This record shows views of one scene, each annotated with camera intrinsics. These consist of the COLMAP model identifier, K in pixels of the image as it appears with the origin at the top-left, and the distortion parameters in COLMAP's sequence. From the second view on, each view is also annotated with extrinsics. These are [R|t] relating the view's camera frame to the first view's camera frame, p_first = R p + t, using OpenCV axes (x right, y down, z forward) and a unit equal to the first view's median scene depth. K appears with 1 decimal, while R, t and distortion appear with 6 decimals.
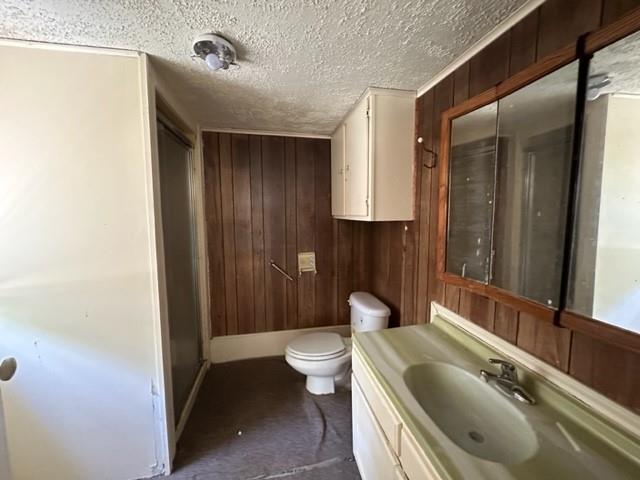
lens RADIAL K [[256.0, 0, 322.8], [0, 256.0, 237.7], [0, 0, 1]] dist [0.004242, -0.000035]
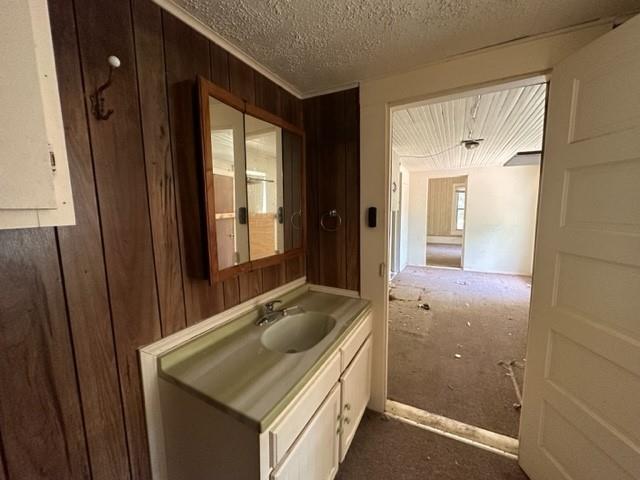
lens RADIAL K [[256.0, 0, 320.4], [0, 256.0, 237.3], [0, 0, 1]] dist [0.004242, -0.000035]
pose [[-0.771260, -0.057741, 0.633896, -0.365477], [0.078299, 0.979707, 0.184506, -0.120893], [-0.631687, 0.191936, -0.751088, 1.539977]]
